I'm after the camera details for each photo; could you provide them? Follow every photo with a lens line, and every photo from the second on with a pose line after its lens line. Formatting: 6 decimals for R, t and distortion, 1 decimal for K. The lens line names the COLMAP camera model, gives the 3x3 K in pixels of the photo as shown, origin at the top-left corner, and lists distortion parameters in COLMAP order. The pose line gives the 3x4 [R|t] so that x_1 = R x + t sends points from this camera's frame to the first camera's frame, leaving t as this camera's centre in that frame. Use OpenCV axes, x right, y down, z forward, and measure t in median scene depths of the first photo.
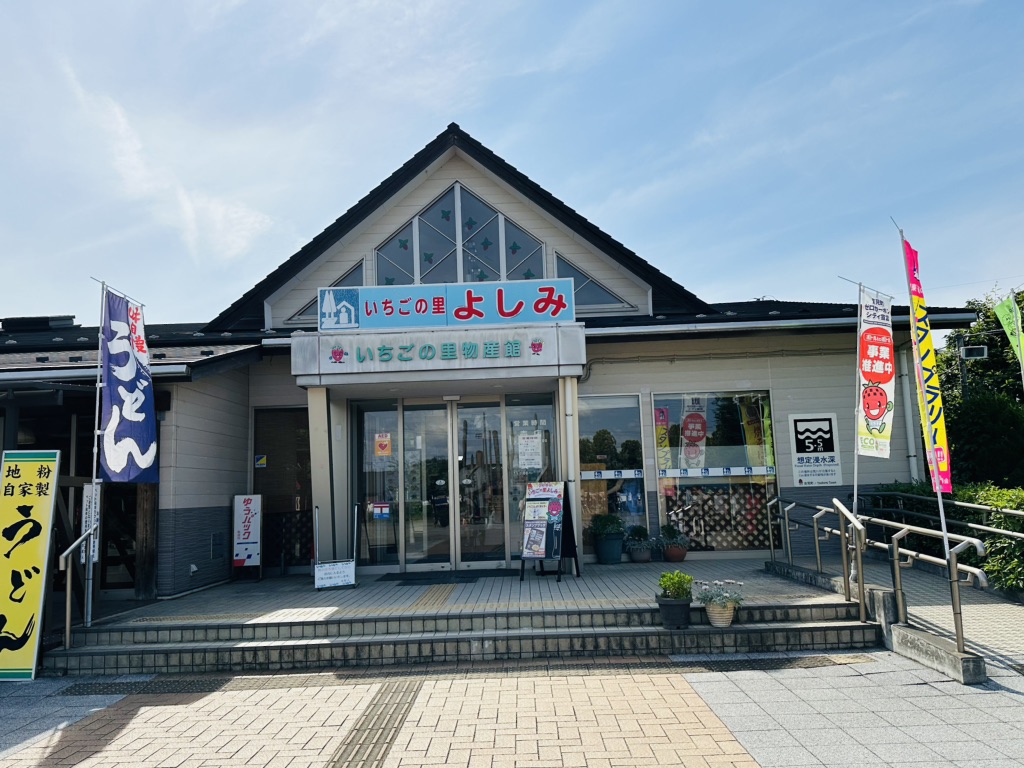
lens RADIAL K [[843.5, 0, 512.0], [0, 843.5, 384.0], [0, 0, 1]] dist [0.157304, -0.208743]
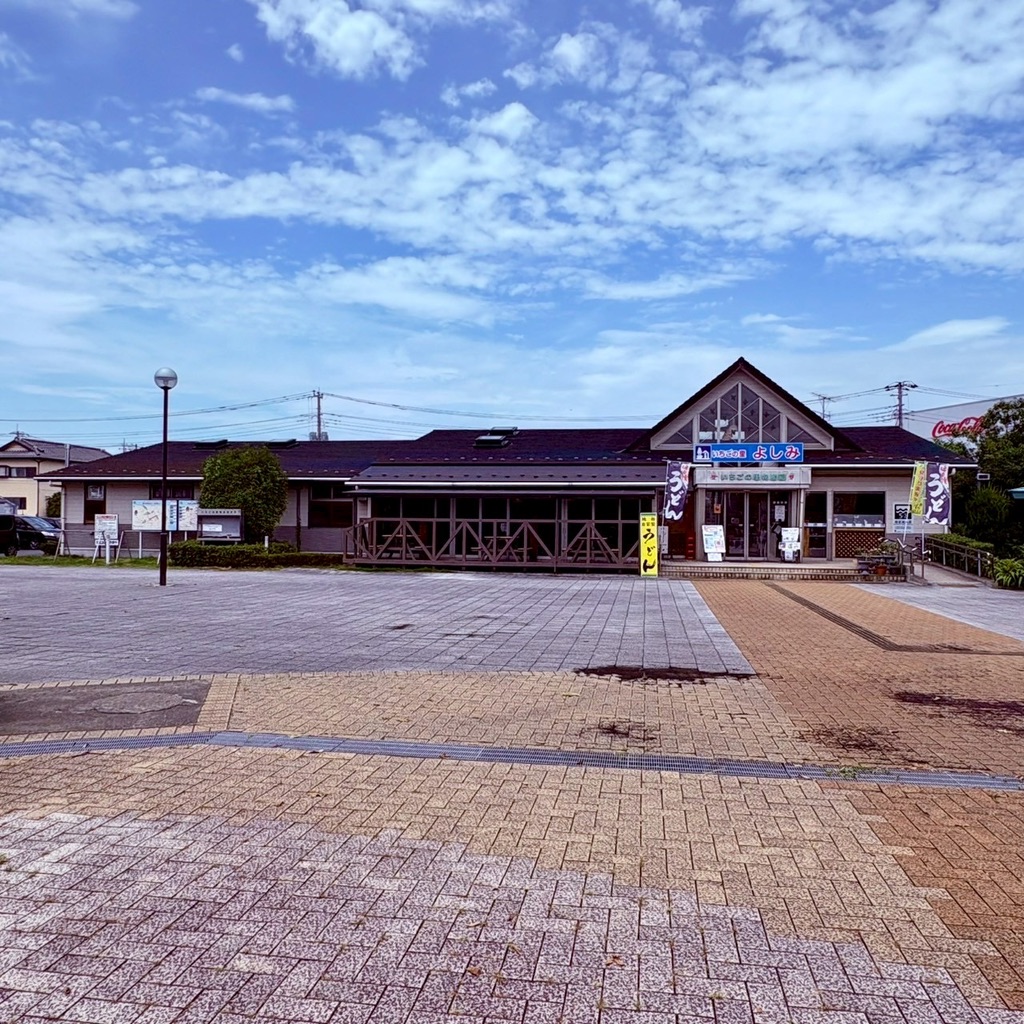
lens RADIAL K [[857.5, 0, 512.0], [0, 857.5, 512.0], [0, 0, 1]] dist [0.013187, 0.003074]
pose [[0.988991, 0.045657, -0.140756, -0.395272], [-0.028192, 0.991923, 0.123667, -0.212177], [0.145265, -0.118337, 0.982290, -1.543854]]
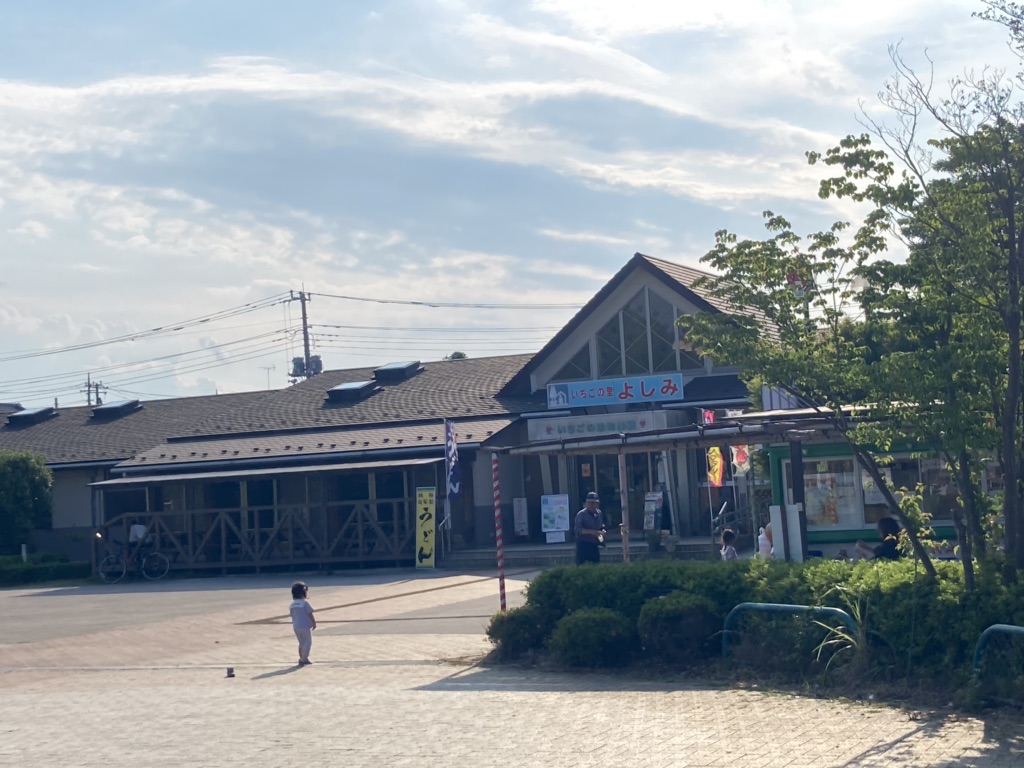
lens RADIAL K [[1832.5, 0, 512.0], [0, 1832.5, 384.0], [0, 0, 1]] dist [0.297872, -0.010151]
pose [[0.918370, -0.034586, -0.394208, 1.259760], [0.072909, 0.993908, 0.082652, -0.448266], [0.388948, -0.104647, 0.915297, -2.636022]]
